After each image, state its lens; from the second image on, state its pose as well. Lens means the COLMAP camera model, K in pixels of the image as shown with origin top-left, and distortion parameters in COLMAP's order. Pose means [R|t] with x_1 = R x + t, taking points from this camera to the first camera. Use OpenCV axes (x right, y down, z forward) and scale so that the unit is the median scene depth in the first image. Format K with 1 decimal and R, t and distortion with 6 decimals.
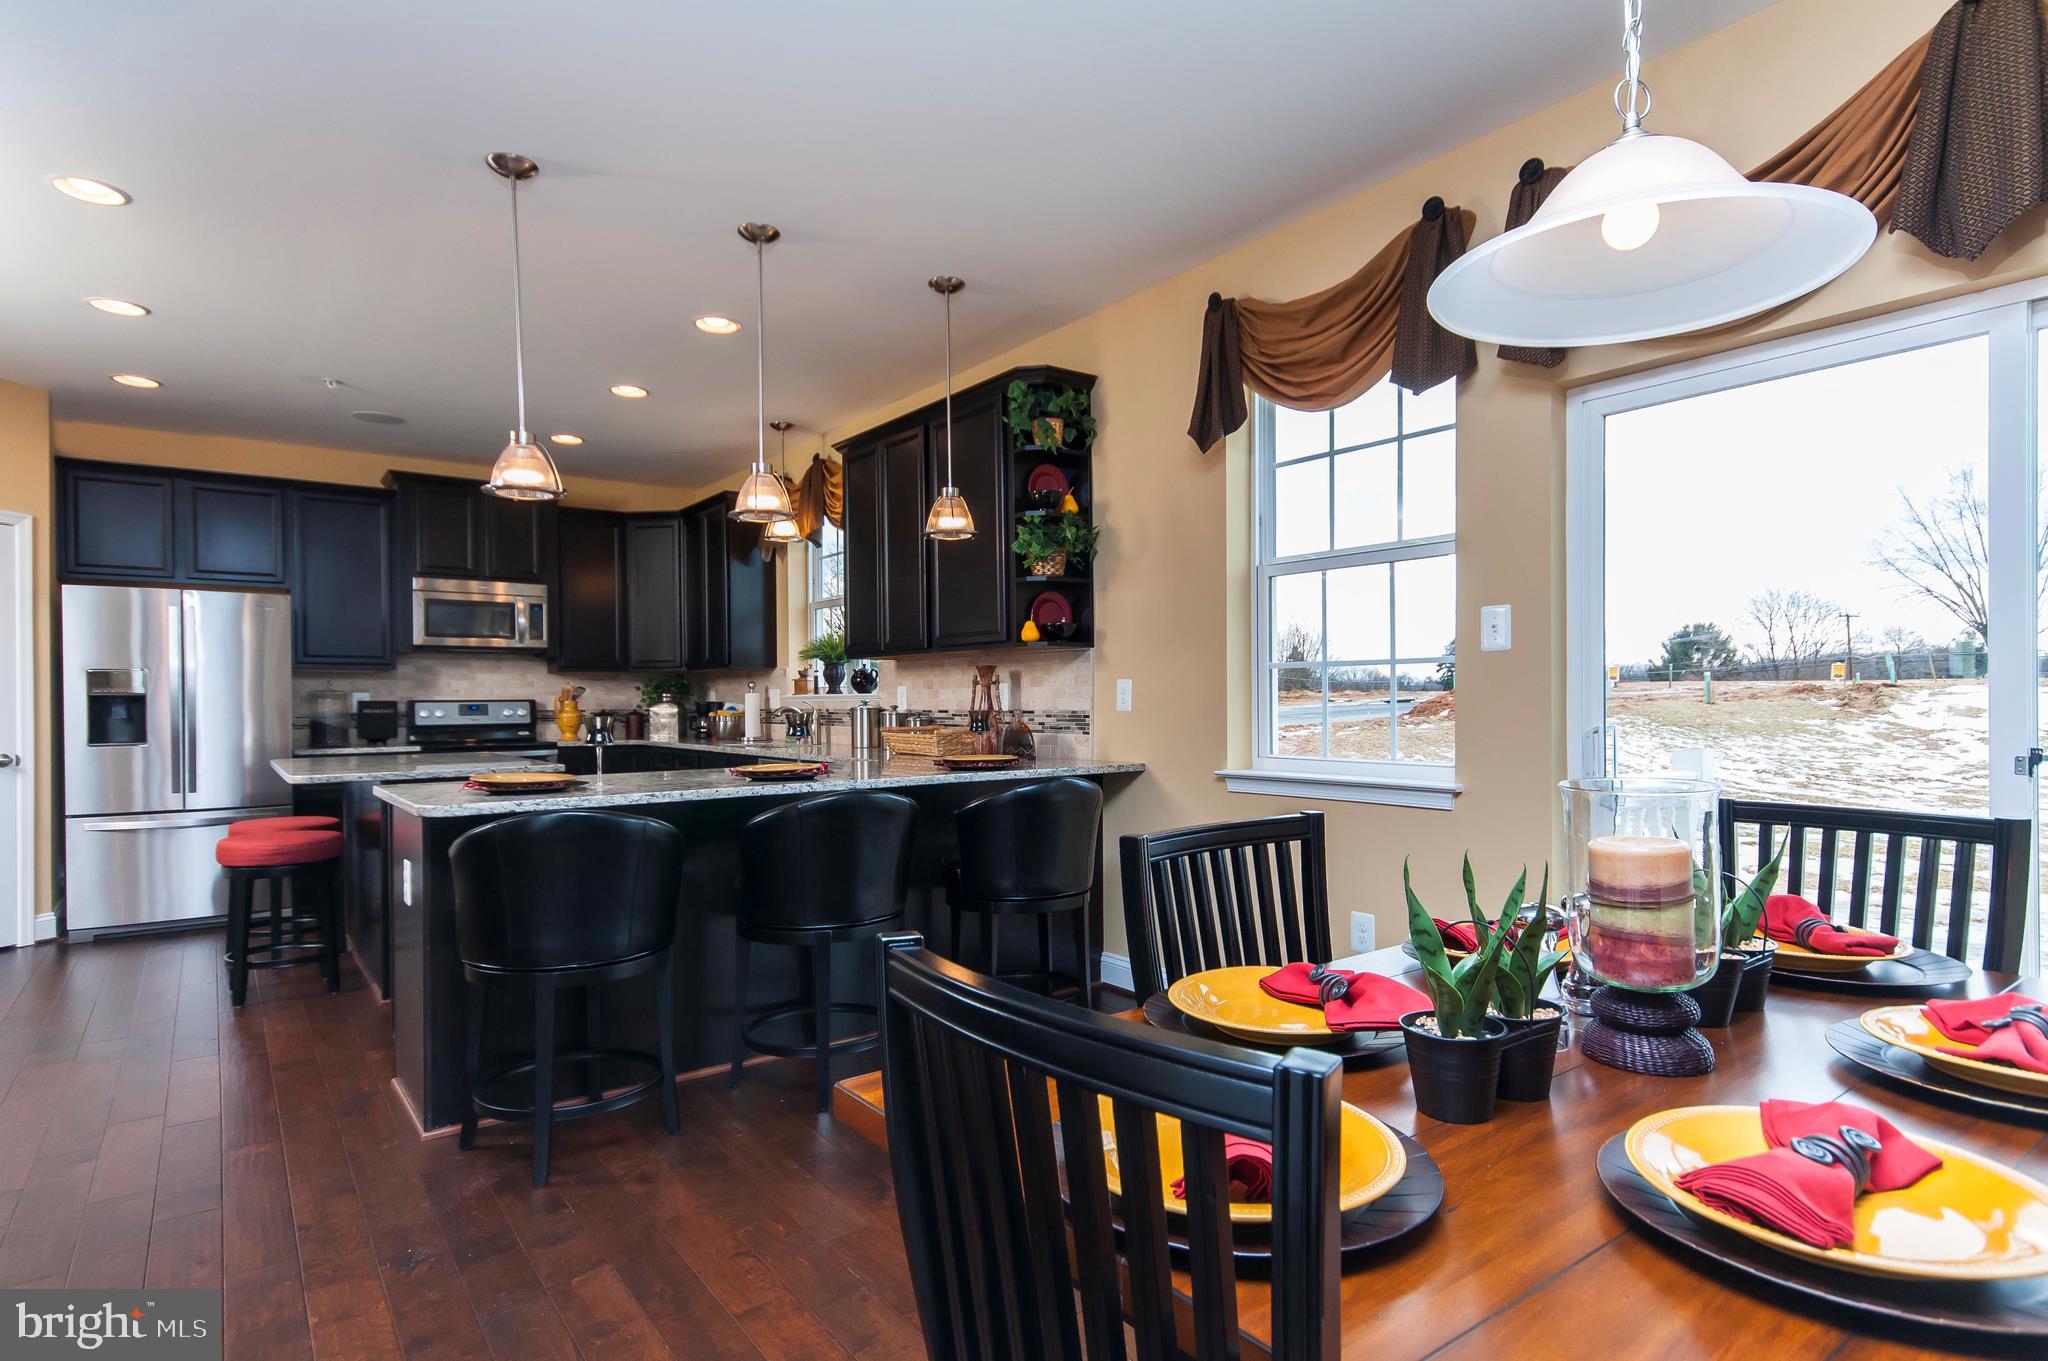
lens RADIAL K [[1092.6, 0, 1024.0], [0, 1092.6, 680.5], [0, 0, 1]] dist [-0.000351, -0.000013]
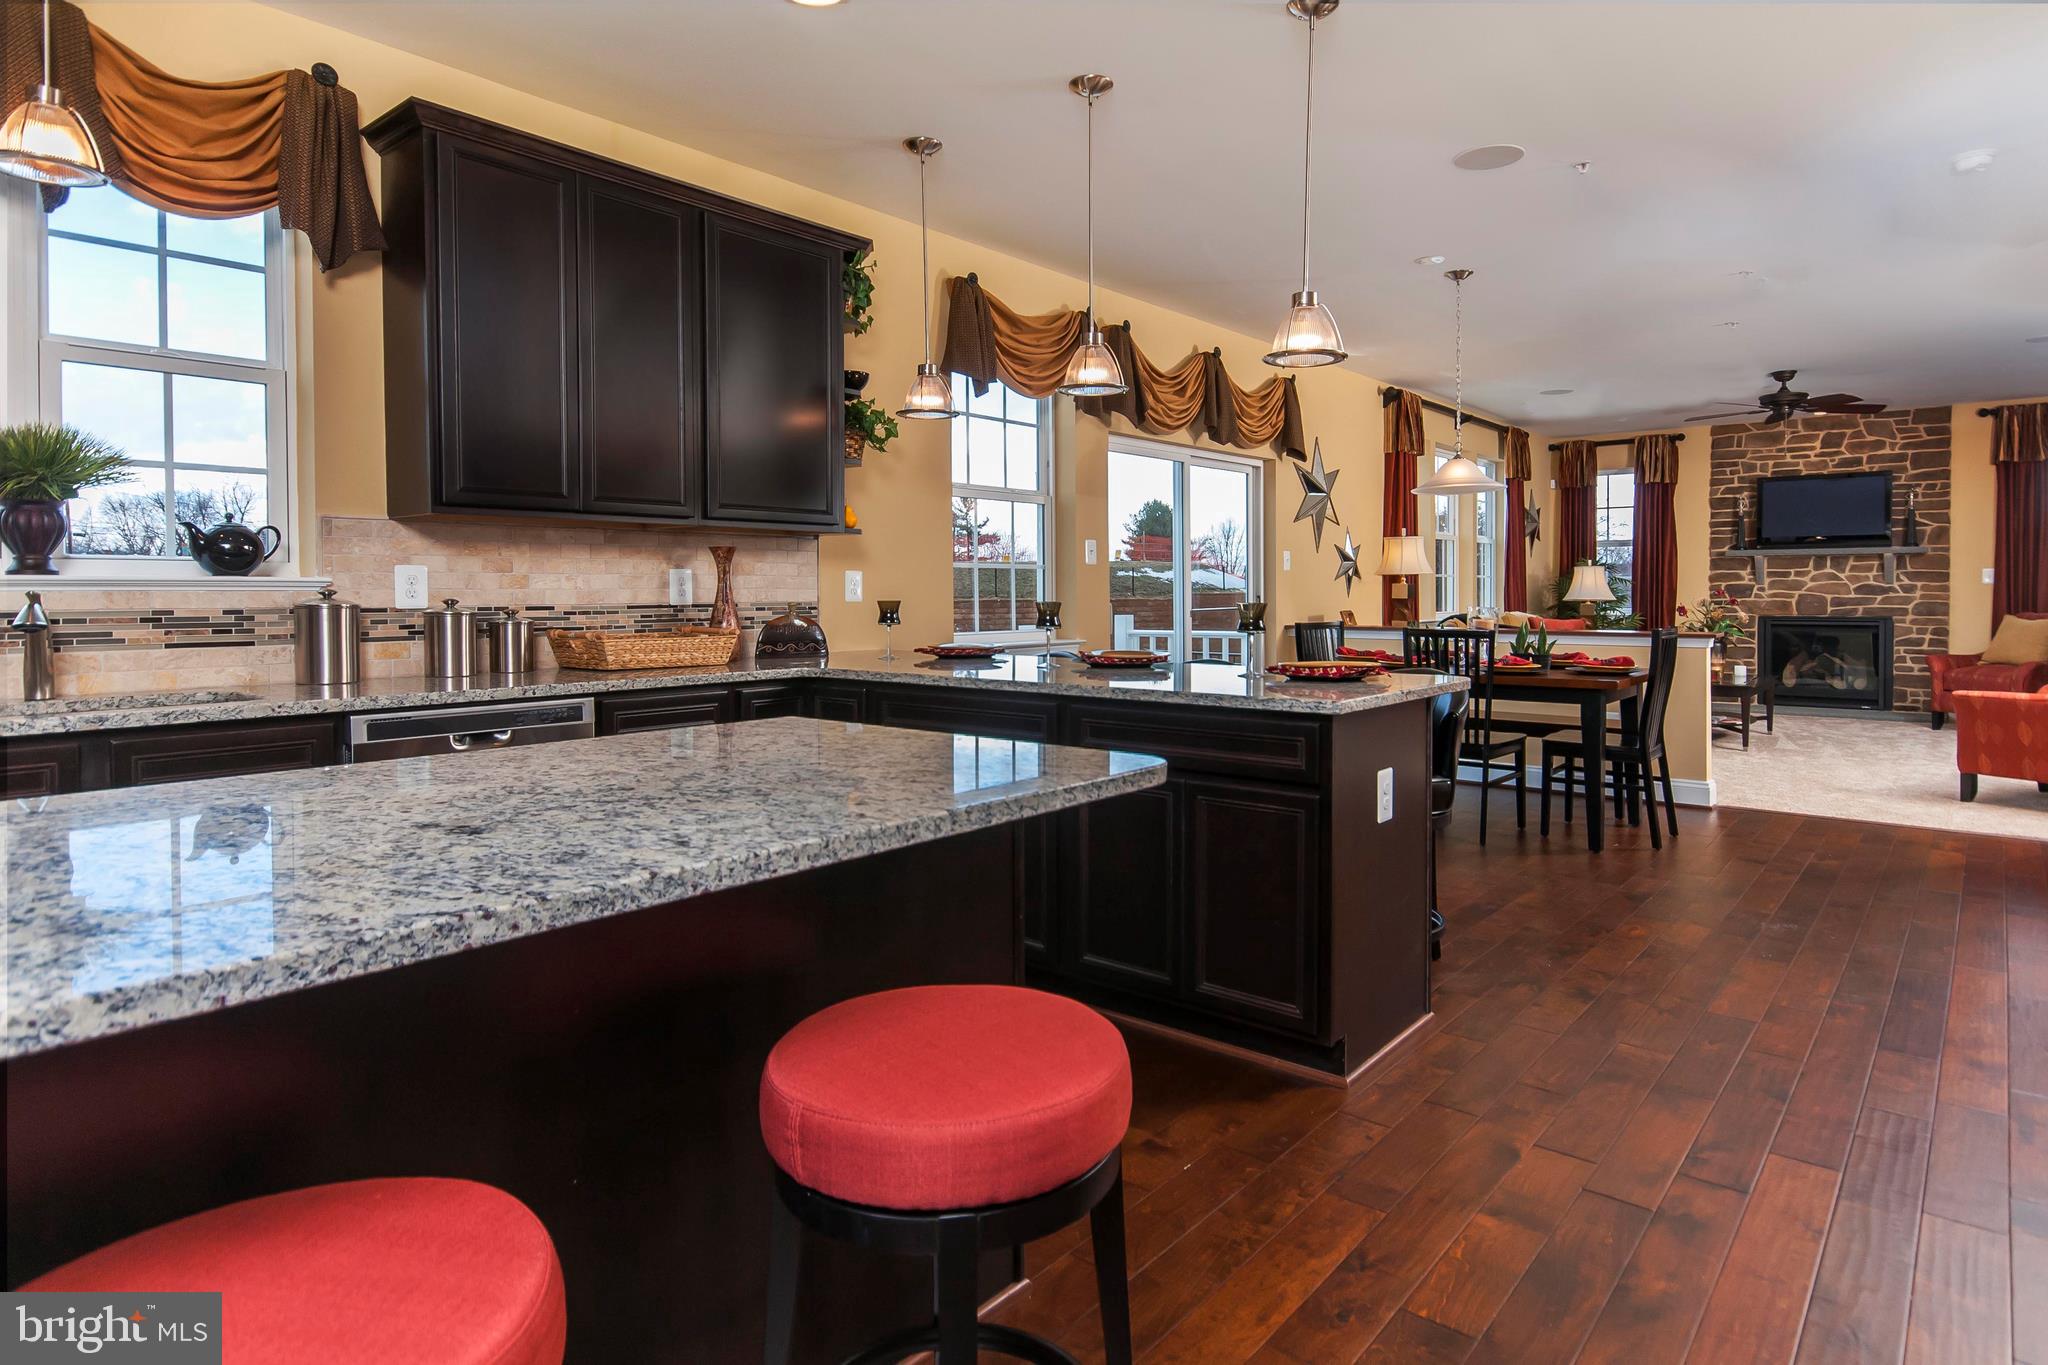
lens RADIAL K [[1117.3, 0, 1023.9], [0, 1117.3, 610.0], [0, 0, 1]] dist [0.000292, -0.013138]
pose [[-0.220102, -0.015090, 0.975360, -0.985457], [-0.010249, 0.999861, 0.013156, 0.020834], [-0.975423, -0.007101, -0.220226, 1.071760]]
